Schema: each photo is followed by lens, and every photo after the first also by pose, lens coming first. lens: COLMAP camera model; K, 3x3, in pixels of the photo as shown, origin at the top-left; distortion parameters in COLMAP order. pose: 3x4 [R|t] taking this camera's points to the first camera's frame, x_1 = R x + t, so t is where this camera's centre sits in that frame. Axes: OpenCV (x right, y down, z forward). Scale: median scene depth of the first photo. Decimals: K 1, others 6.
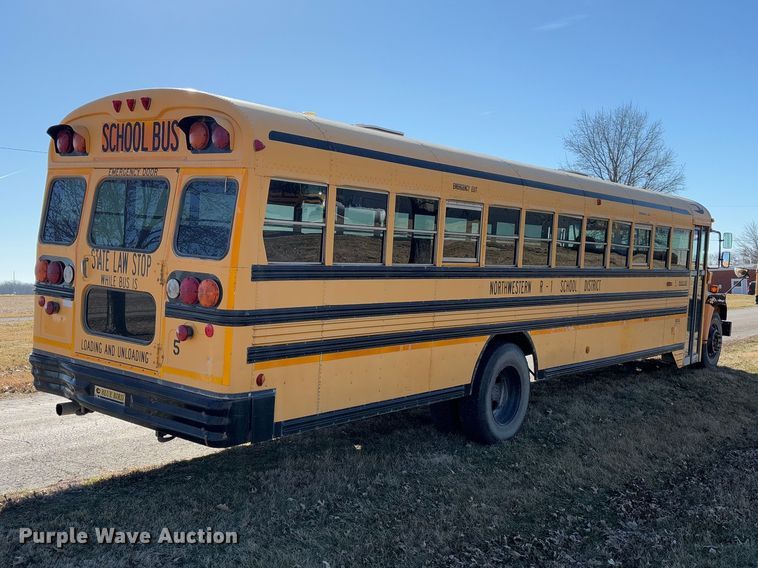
lens RADIAL K [[837.2, 0, 377.6], [0, 837.2, 279.9], [0, 0, 1]] dist [0.173459, -0.641457]
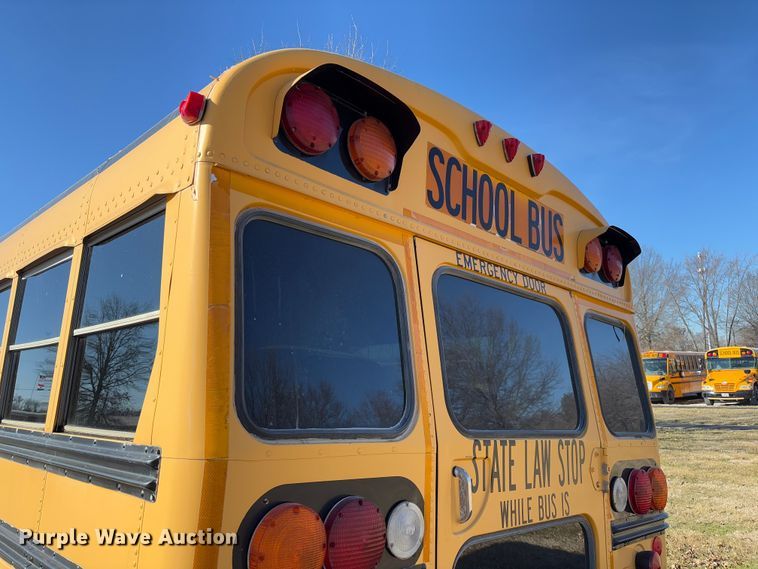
lens RADIAL K [[570.8, 0, 381.0], [0, 570.8, 288.9], [0, 0, 1]] dist [0.056925, -0.066024]
pose [[0.109467, 0.155695, 0.981721, -0.647796], [0.026120, 0.986865, -0.159423, -0.068026], [-0.993647, 0.043094, 0.103962, 1.064802]]
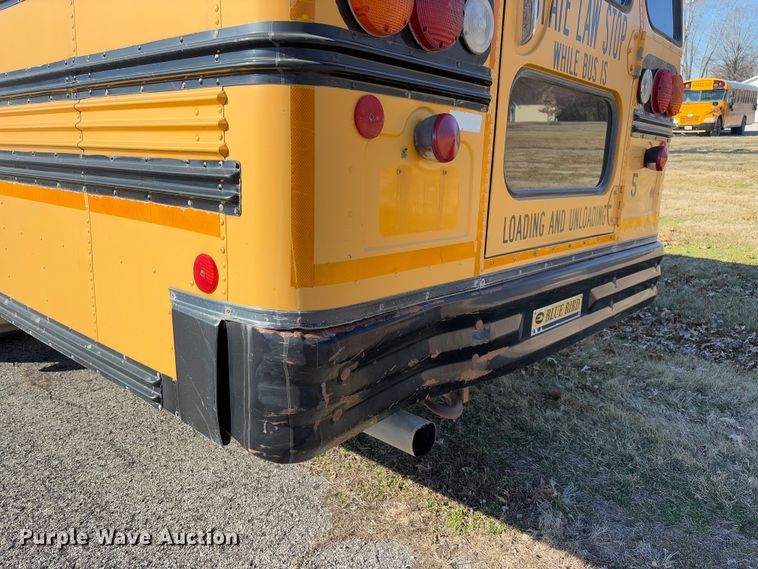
lens RADIAL K [[570.8, 0, 381.0], [0, 570.8, 288.9], [0, 0, 1]] dist [0.056925, -0.066024]
pose [[0.045599, -0.274149, 0.960606, -0.649492], [0.019228, 0.961668, 0.273540, 0.031382], [-0.998775, 0.005997, 0.049122, 1.112089]]
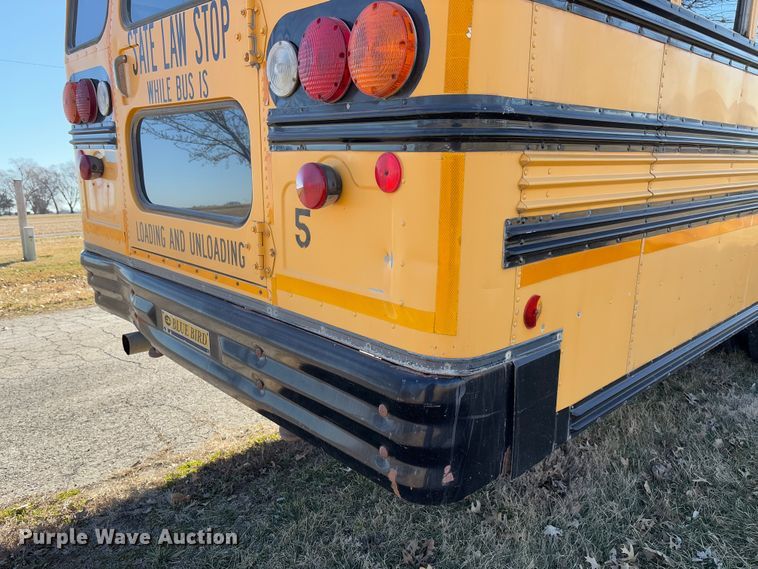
lens RADIAL K [[579.3, 0, 382.7], [0, 579.3, 294.6], [0, 0, 1]] dist [0.066520, -0.092887]
pose [[0.989240, -0.015725, -0.145452, -0.155338], [0.040986, 0.984183, 0.172351, 0.062416], [0.140441, -0.176458, 0.974238, 0.703551]]
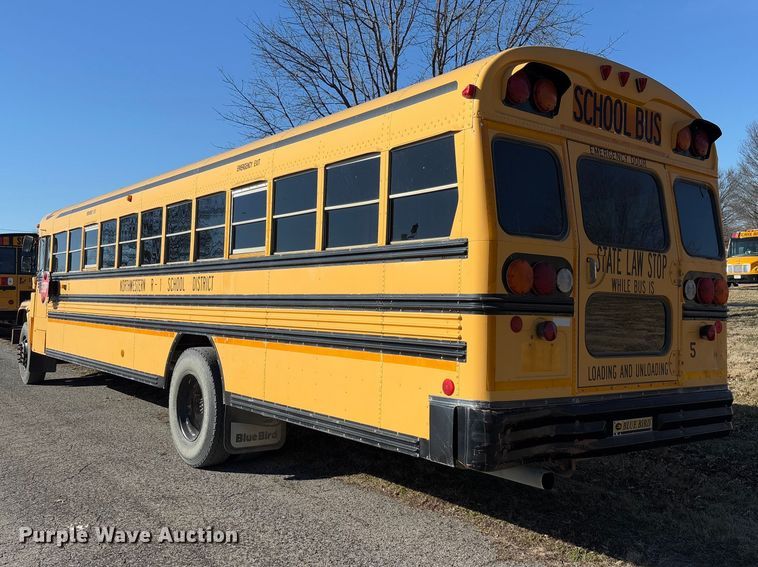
lens RADIAL K [[718.5, 0, 390.9], [0, 718.5, 268.9], [0, 0, 1]] dist [0.158185, -0.562718]
pose [[0.234310, 0.002300, 0.972159, -1.075908], [0.037781, 0.999220, -0.011470, -0.015993], [-0.971427, 0.039417, 0.234040, 1.083079]]
